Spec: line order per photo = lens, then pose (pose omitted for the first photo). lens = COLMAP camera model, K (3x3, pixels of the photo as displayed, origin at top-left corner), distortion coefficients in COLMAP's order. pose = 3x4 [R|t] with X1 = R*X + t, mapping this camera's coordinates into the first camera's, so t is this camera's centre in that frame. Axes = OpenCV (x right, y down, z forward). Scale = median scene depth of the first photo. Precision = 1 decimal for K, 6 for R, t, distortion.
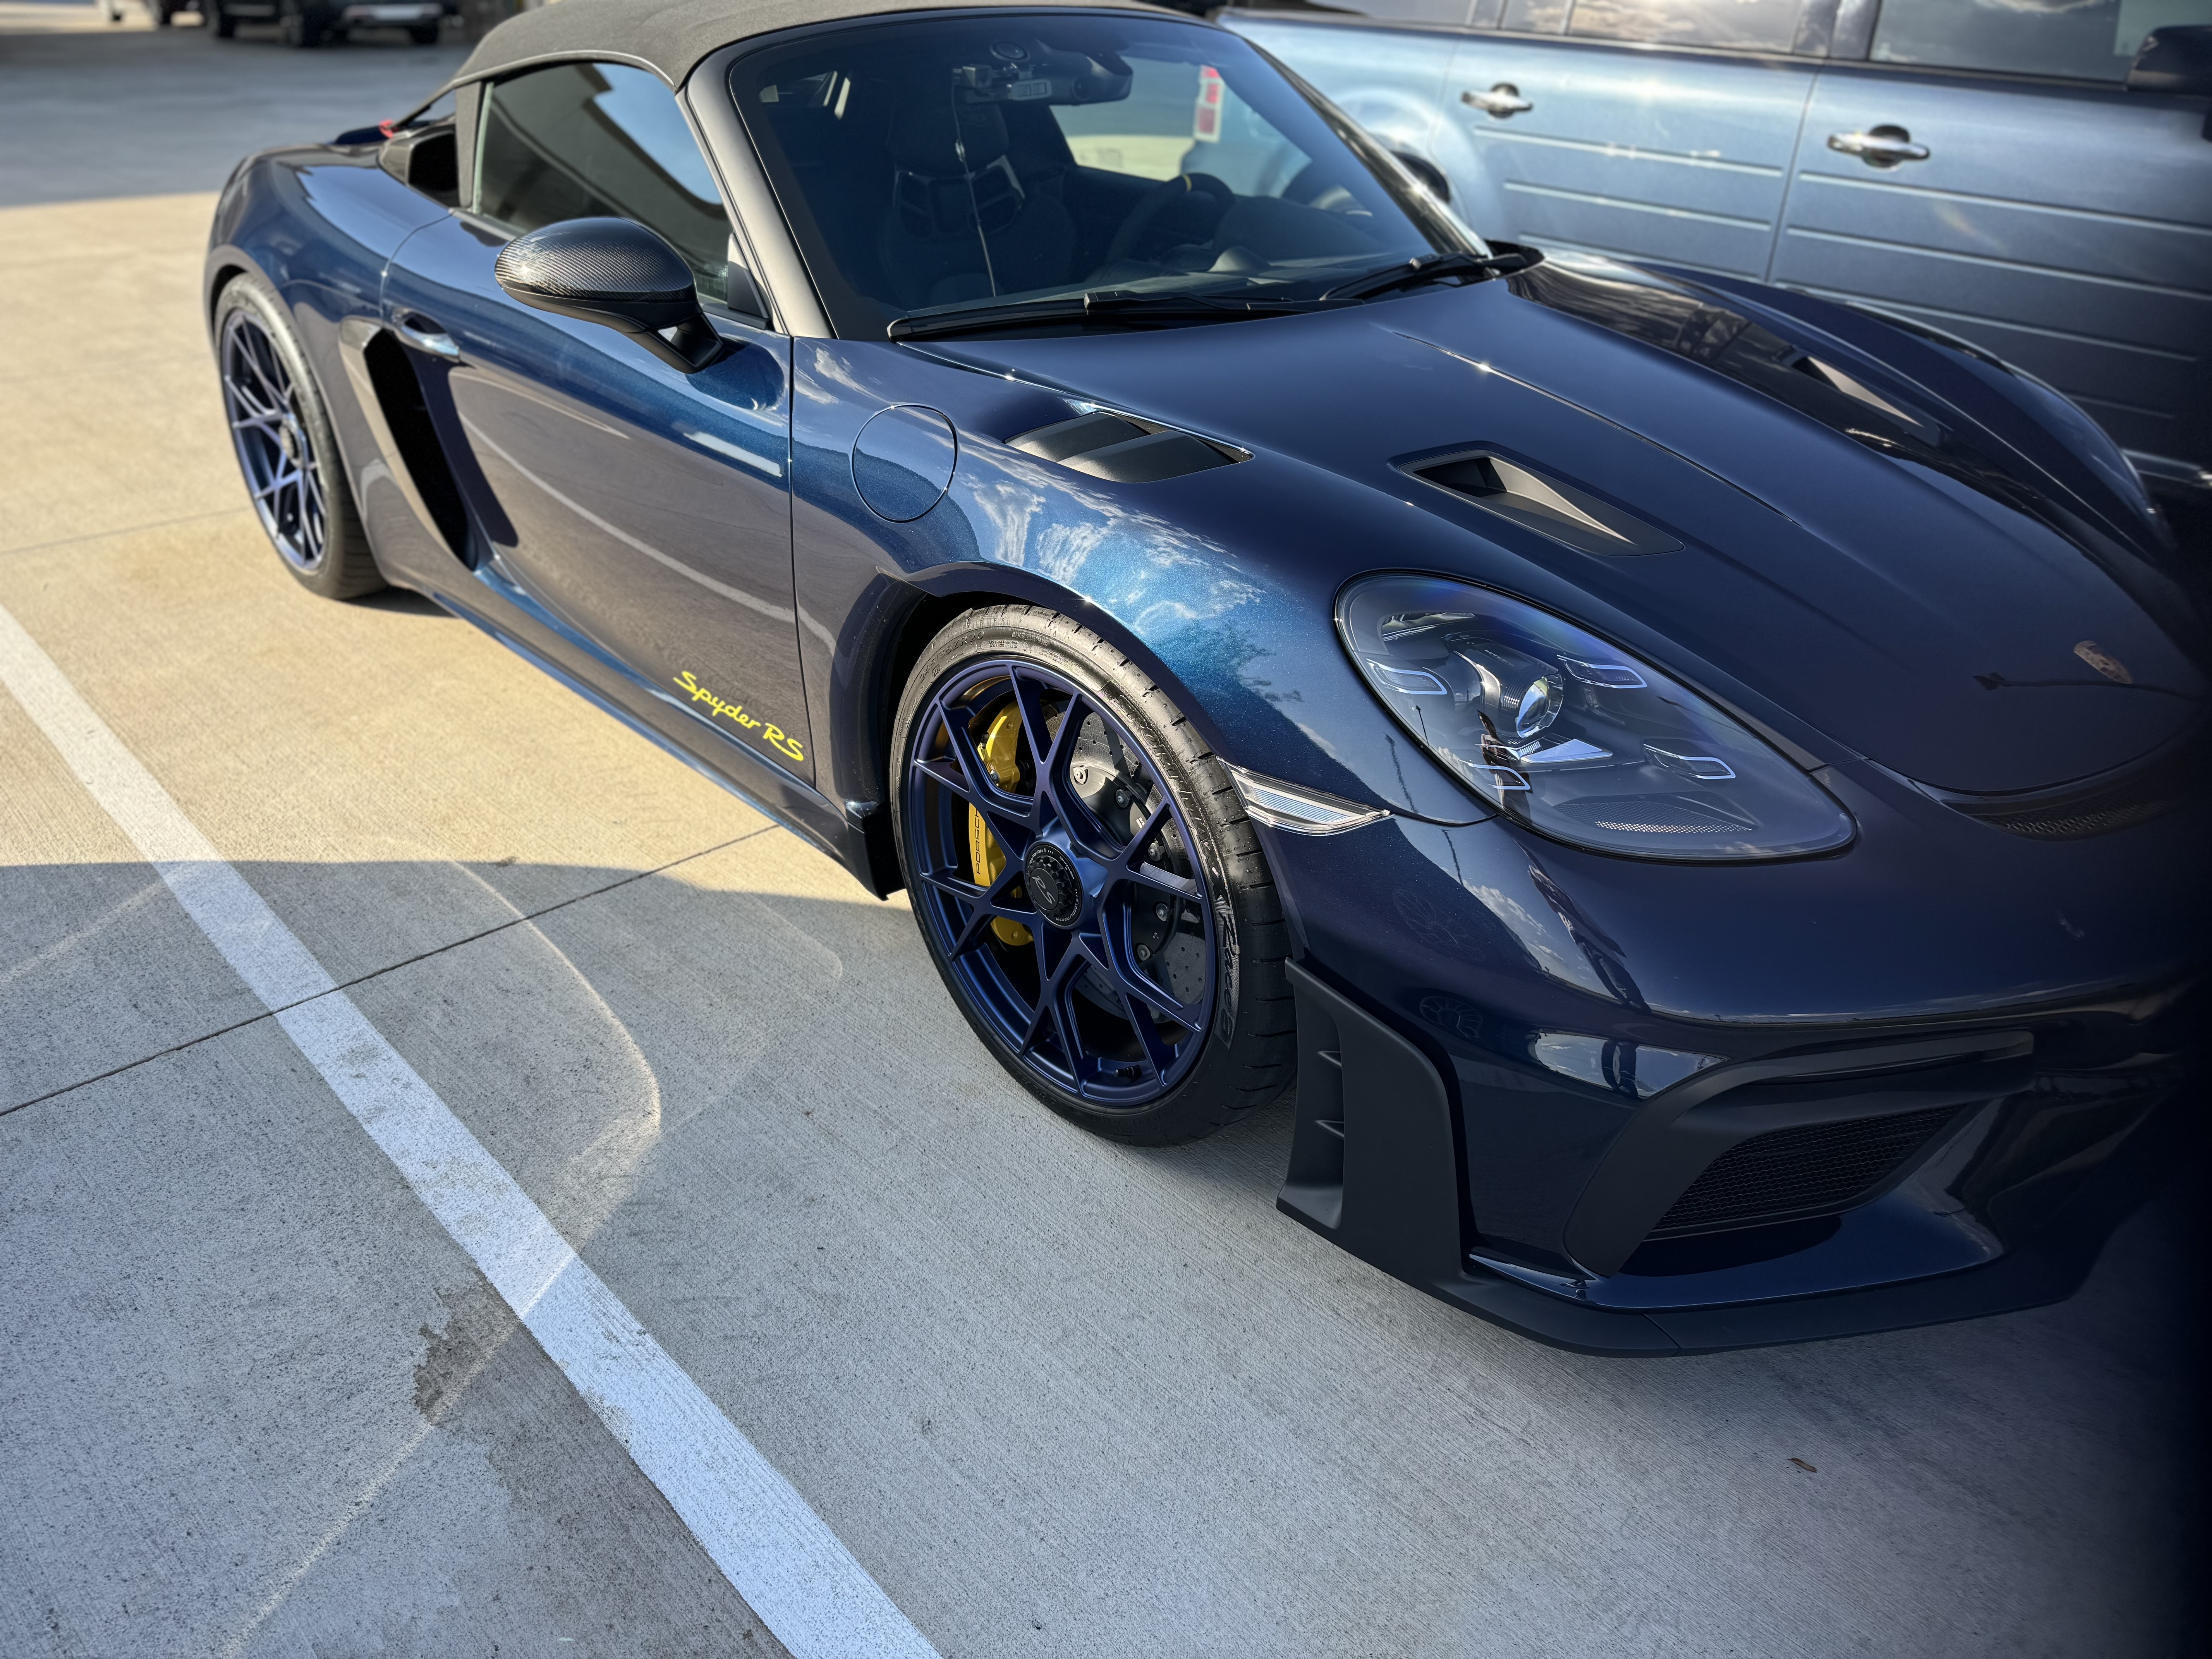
lens RADIAL K [[1531.5, 0, 1144.3], [0, 1531.5, 829.5], [0, 0, 1]] dist [-0.004008, -0.026249]
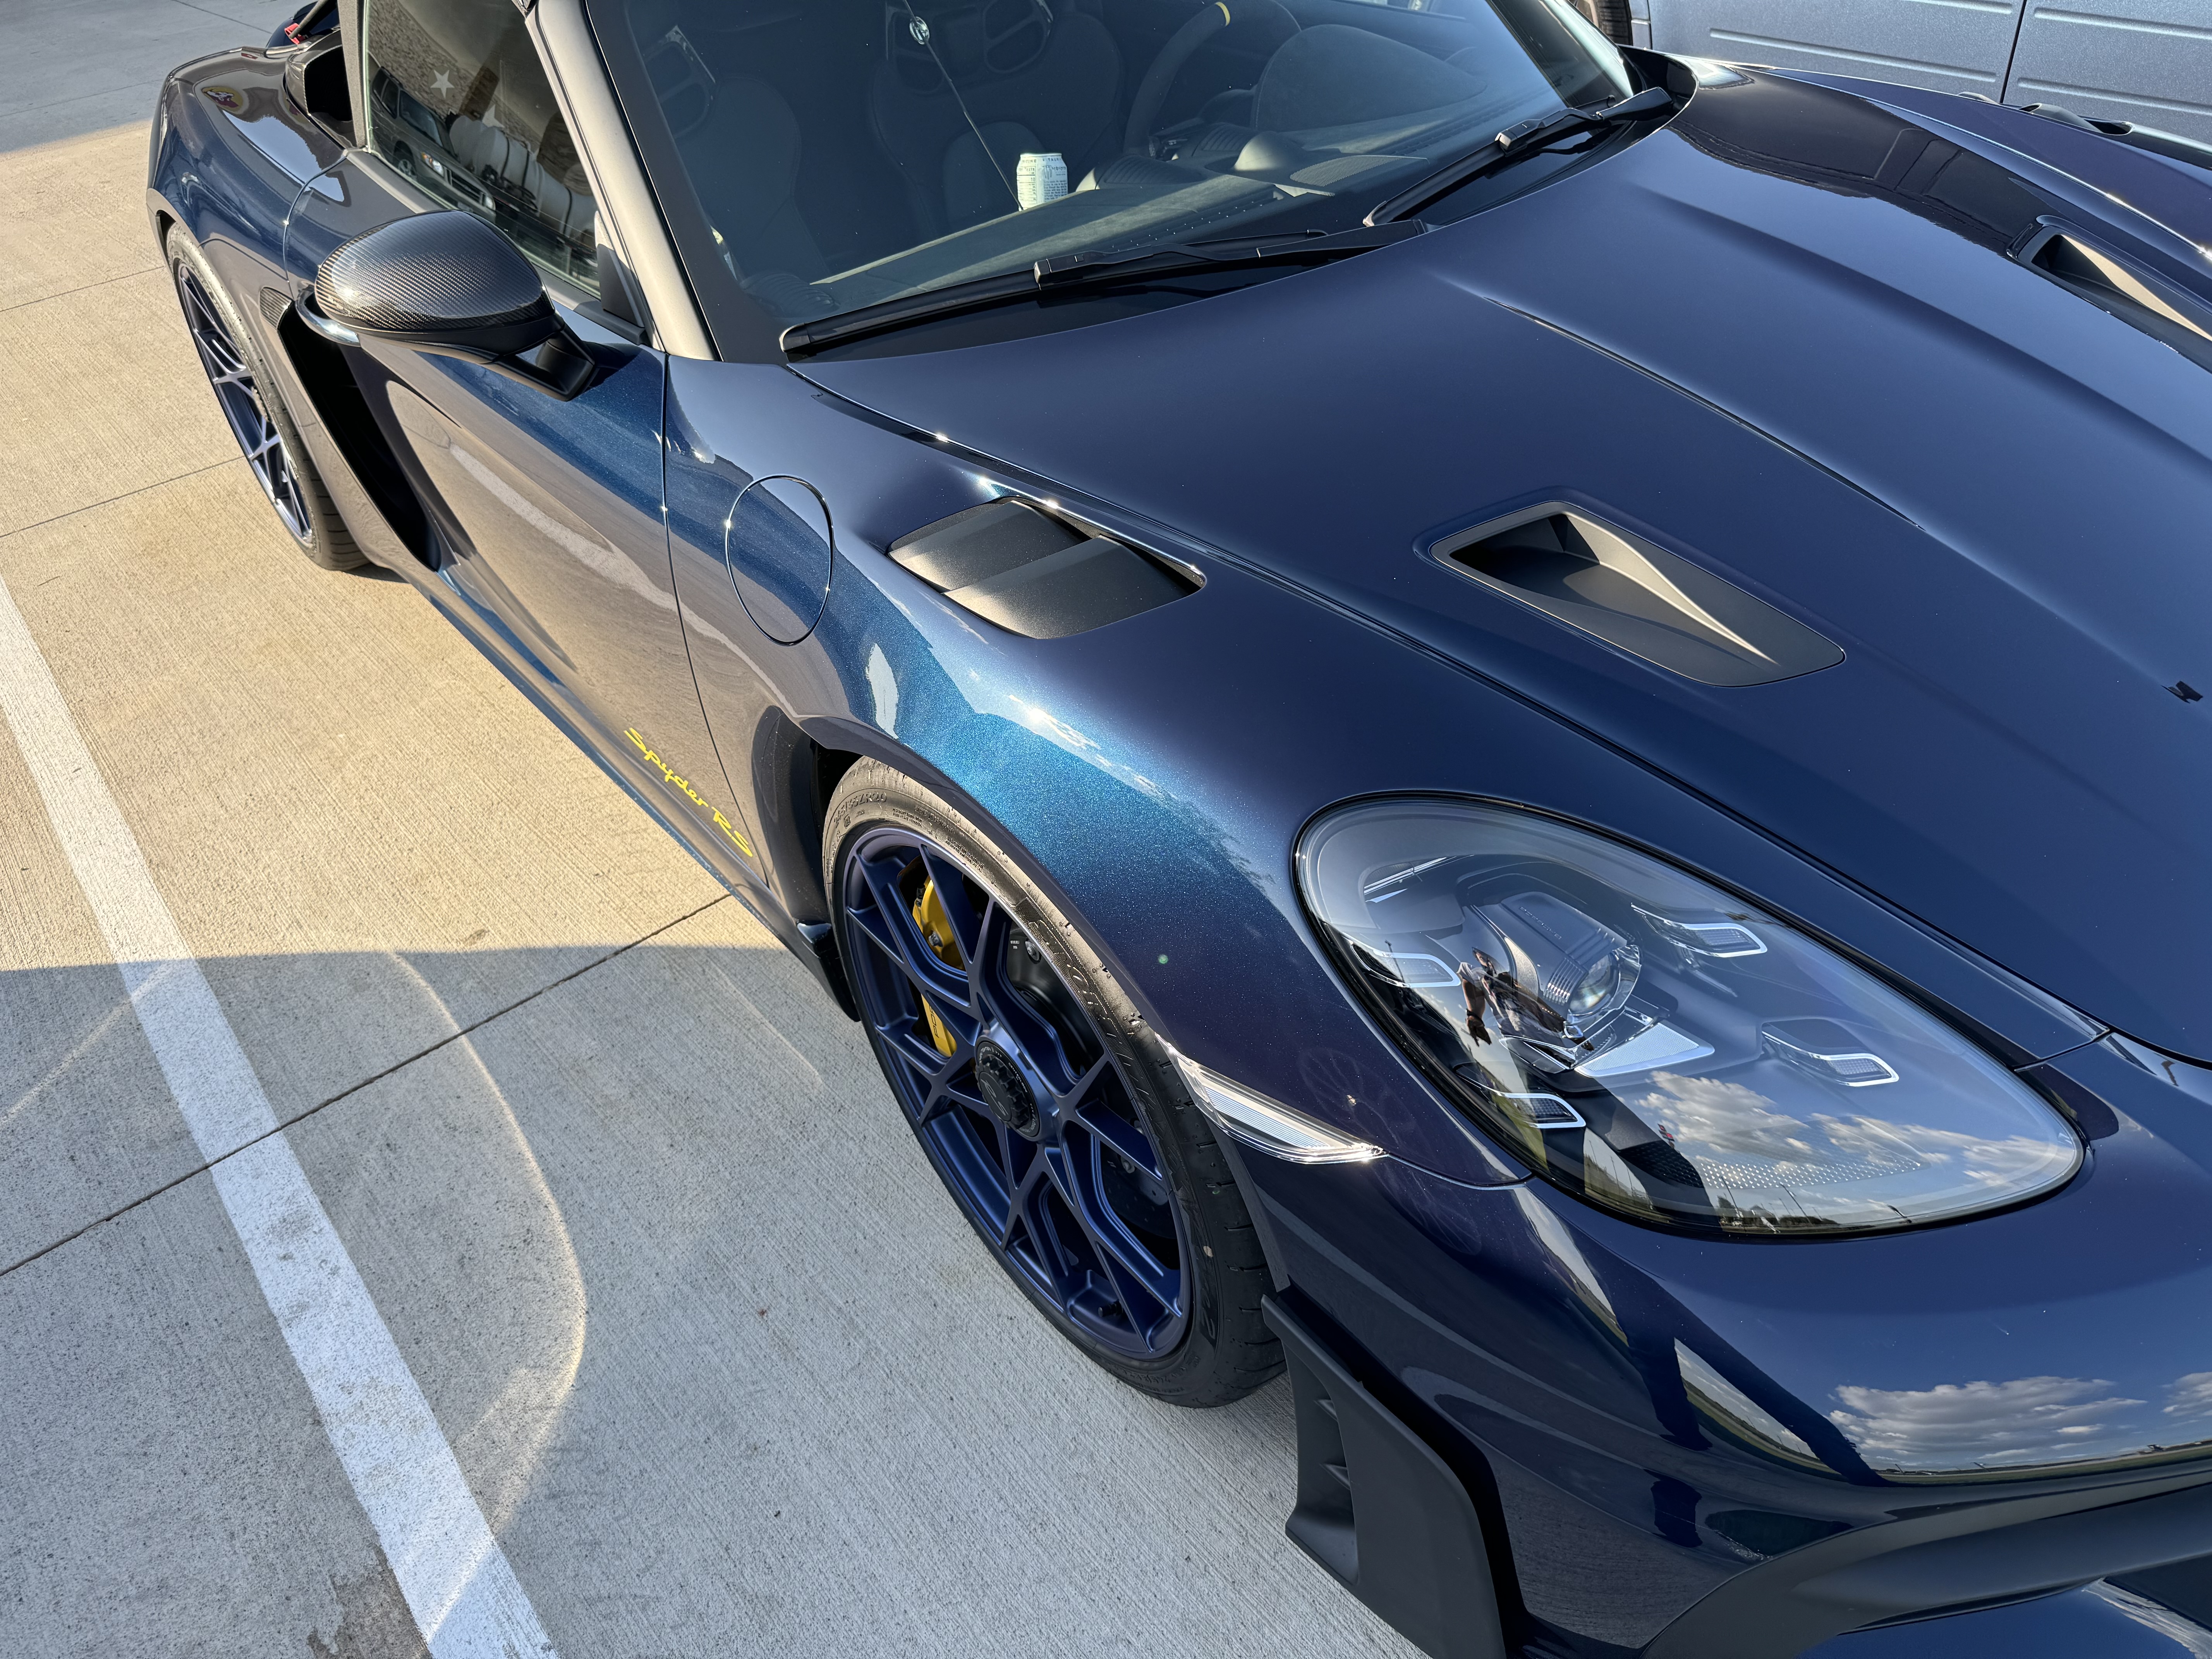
lens RADIAL K [[1559.2, 0, 1106.0], [0, 1559.2, 829.5], [0, 0, 1]] dist [-0.001094, -0.017088]
pose [[0.988195, -0.035602, -0.149009, 0.107300], [0.058456, 0.986661, 0.151933, -0.199500], [0.141612, -0.158850, 0.977094, 0.219647]]
